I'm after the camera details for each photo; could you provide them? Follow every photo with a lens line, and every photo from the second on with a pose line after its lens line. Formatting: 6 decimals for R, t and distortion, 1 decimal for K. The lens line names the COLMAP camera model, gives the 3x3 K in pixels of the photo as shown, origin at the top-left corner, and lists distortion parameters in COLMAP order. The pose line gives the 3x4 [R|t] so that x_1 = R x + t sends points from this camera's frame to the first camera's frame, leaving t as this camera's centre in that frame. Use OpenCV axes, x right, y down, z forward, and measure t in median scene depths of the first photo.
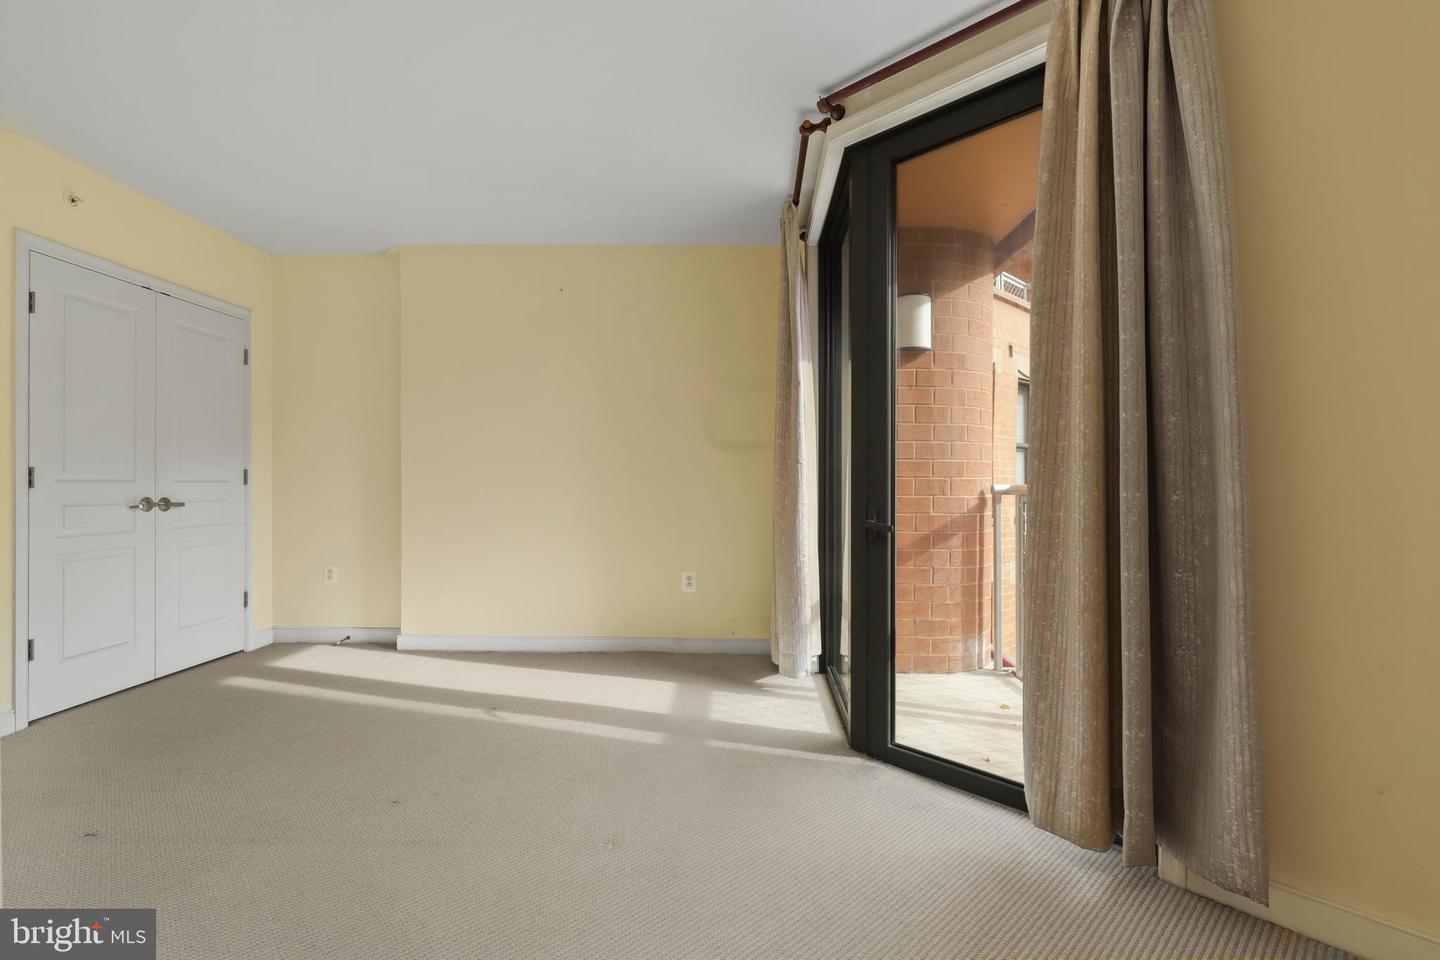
lens RADIAL K [[654.0, 0, 718.4], [0, 654.0, 481.8], [0, 0, 1]] dist [0.001214, 0.000105]
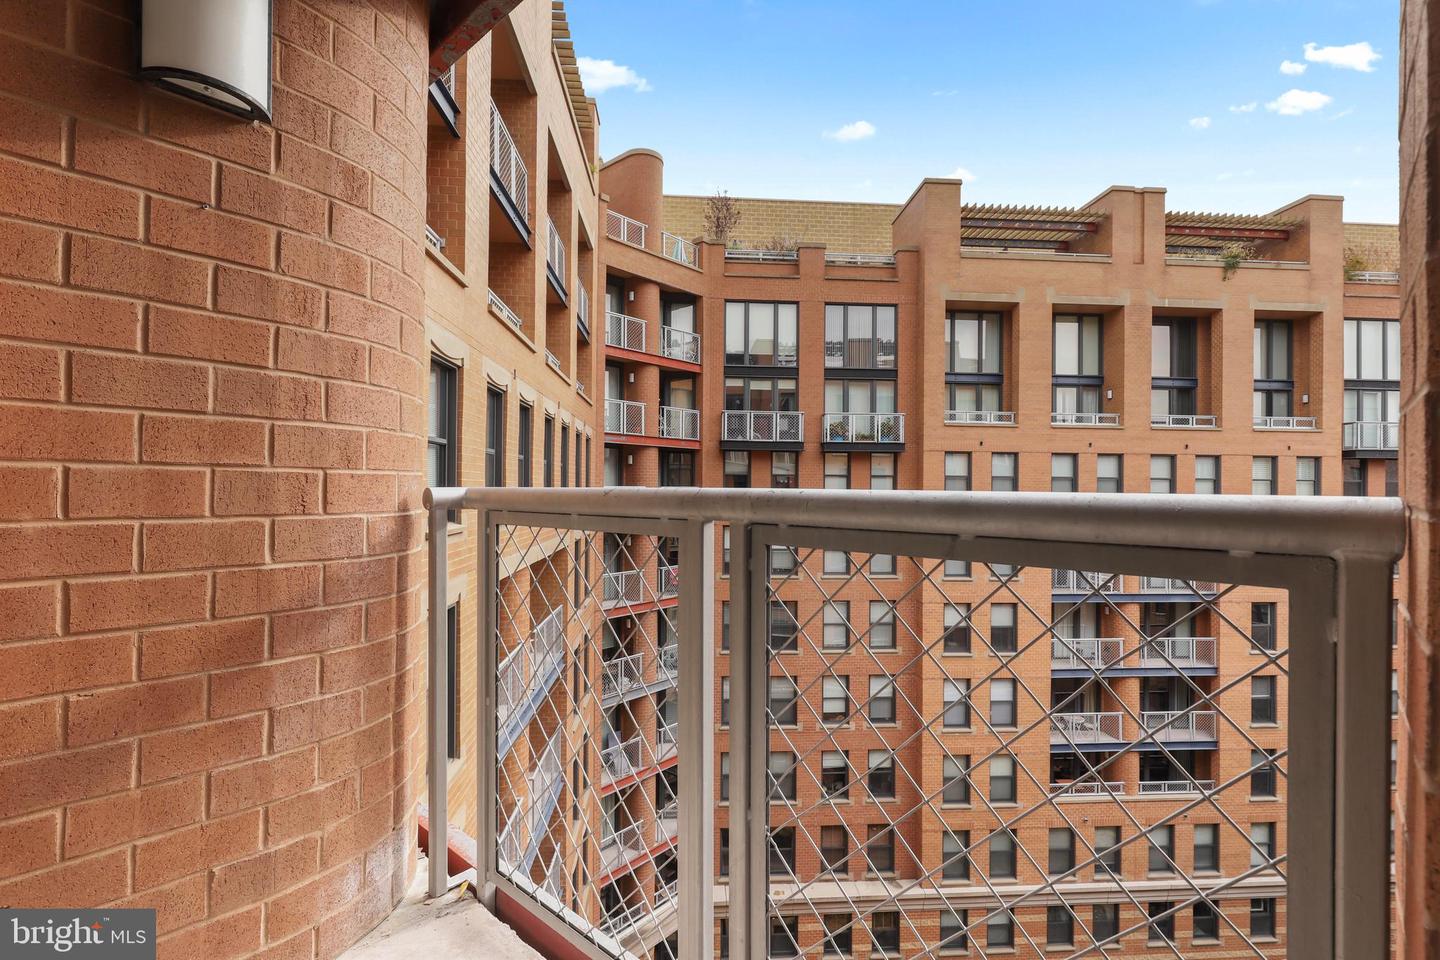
lens RADIAL K [[654.0, 0, 717.6], [0, 654.0, 491.5], [0, 0, 1]] dist [0.001214, 0.000105]
pose [[0.648578, 0.002589, 0.761144, 0.210501], [-0.005726, 0.999983, 0.001479, 0.005164], [-0.761127, -0.005318, 0.648581, 0.569539]]
